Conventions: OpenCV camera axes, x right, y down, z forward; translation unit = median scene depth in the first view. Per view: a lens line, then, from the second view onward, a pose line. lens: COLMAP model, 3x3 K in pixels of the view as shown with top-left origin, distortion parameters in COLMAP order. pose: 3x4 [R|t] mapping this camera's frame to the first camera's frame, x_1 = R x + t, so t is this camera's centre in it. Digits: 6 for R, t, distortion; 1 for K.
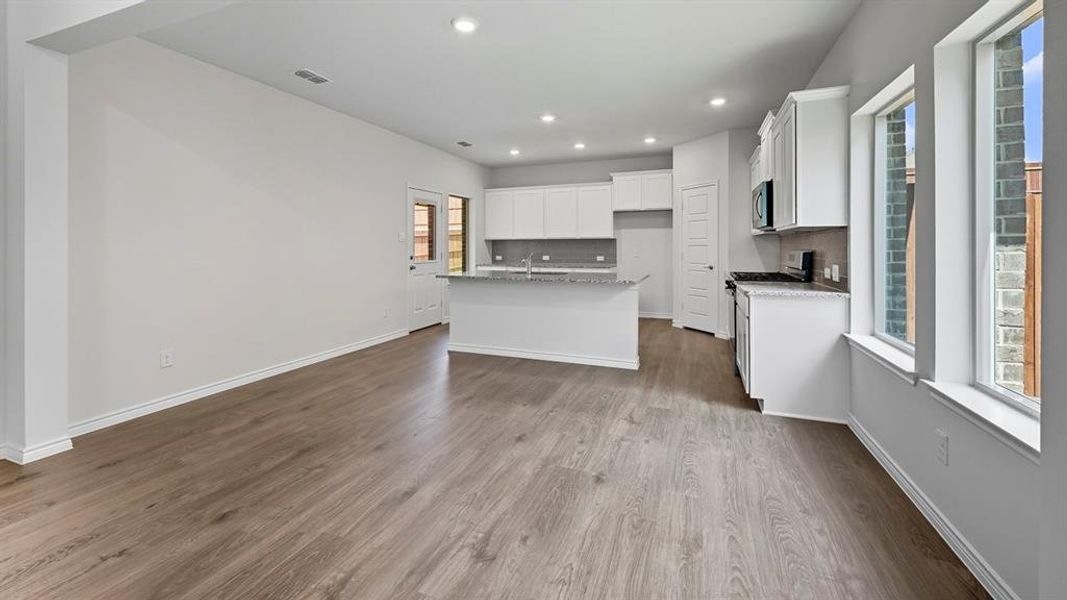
lens RADIAL K [[422.4, 0, 547.5], [0, 422.4, 245.7], [0, 0, 1]] dist [-0.001890, 0.000308]
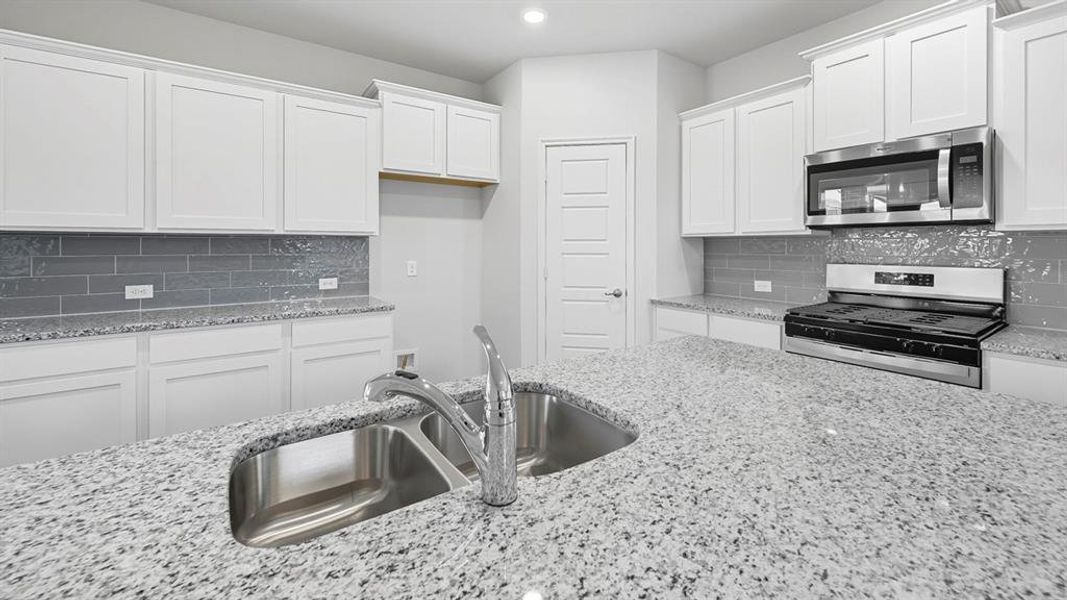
lens RADIAL K [[422.4, 0, 534.3], [0, 422.4, 247.5], [0, 0, 1]] dist [-0.001890, 0.000308]
pose [[0.580570, 0.001096, 0.814210, -0.105897], [-0.004505, 0.999988, 0.001867, -0.007504], [-0.814198, -0.004752, 0.580568, 0.664788]]
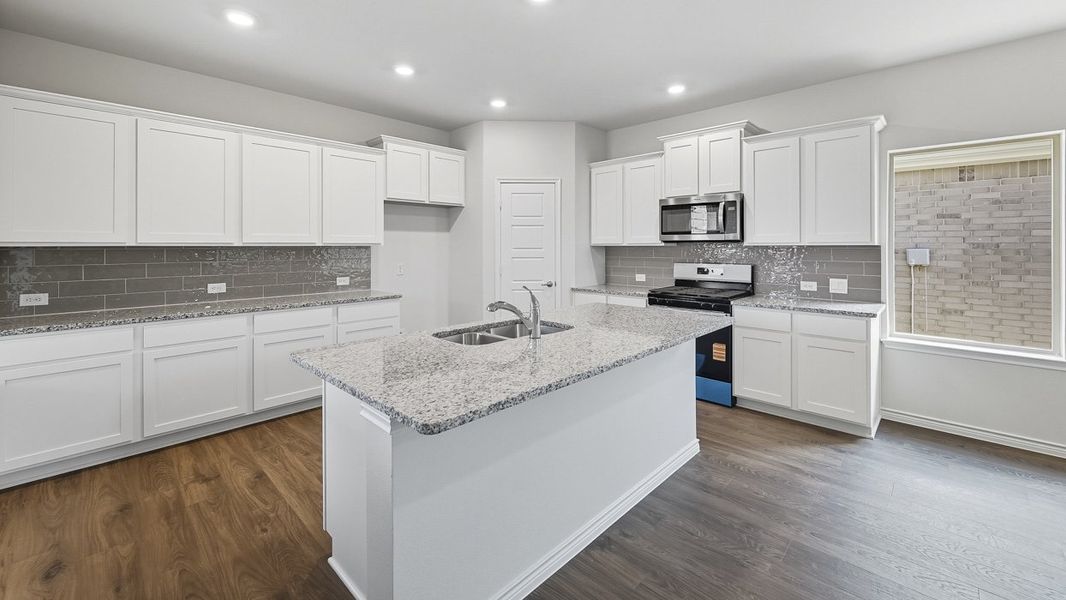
lens RADIAL K [[422.0, 0, 532.9], [0, 422.0, 246.7], [0, 0, 1]] dist [-0.001890, 0.000308]
pose [[0.412883, 0.003178, 0.910779, -0.315111], [-0.001814, 0.999995, -0.002667, -0.016049], [-0.910782, -0.000550, 0.412886, 0.600081]]
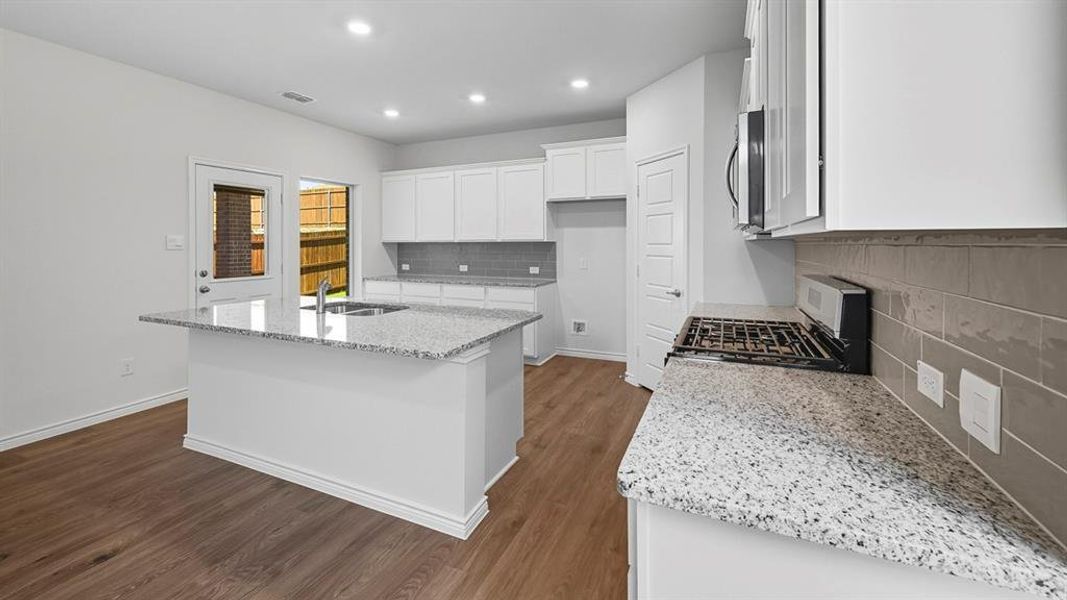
lens RADIAL K [[422.4, 0, 542.8], [0, 422.4, 247.3], [0, 0, 1]] dist [-0.001890, 0.000308]
pose [[0.998071, 0.001962, -0.062047, 0.203142], [-0.001238, 0.999931, 0.011705, -0.017269], [0.062066, -0.011606, 0.998005, 0.341702]]
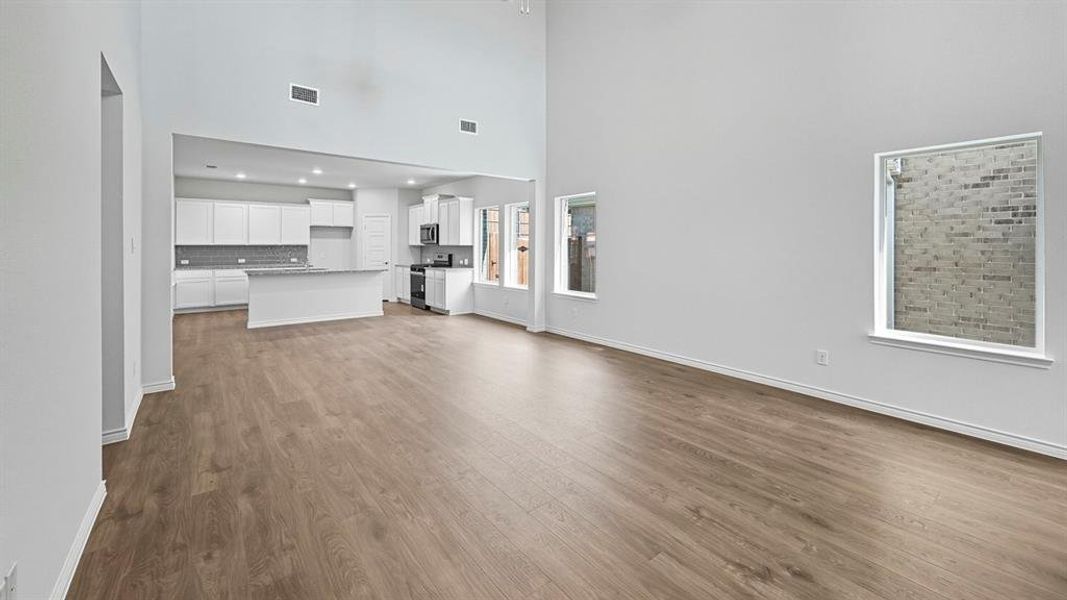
lens RADIAL K [[422.4, 0, 538.8], [0, 422.4, 247.2], [0, 0, 1]] dist [-0.001890, 0.000308]
pose [[0.531353, 0.002709, 0.847146, -0.667079], [-0.004265, 0.999991, -0.000522, -0.014492], [-0.847140, -0.003336, 0.531360, -0.412772]]
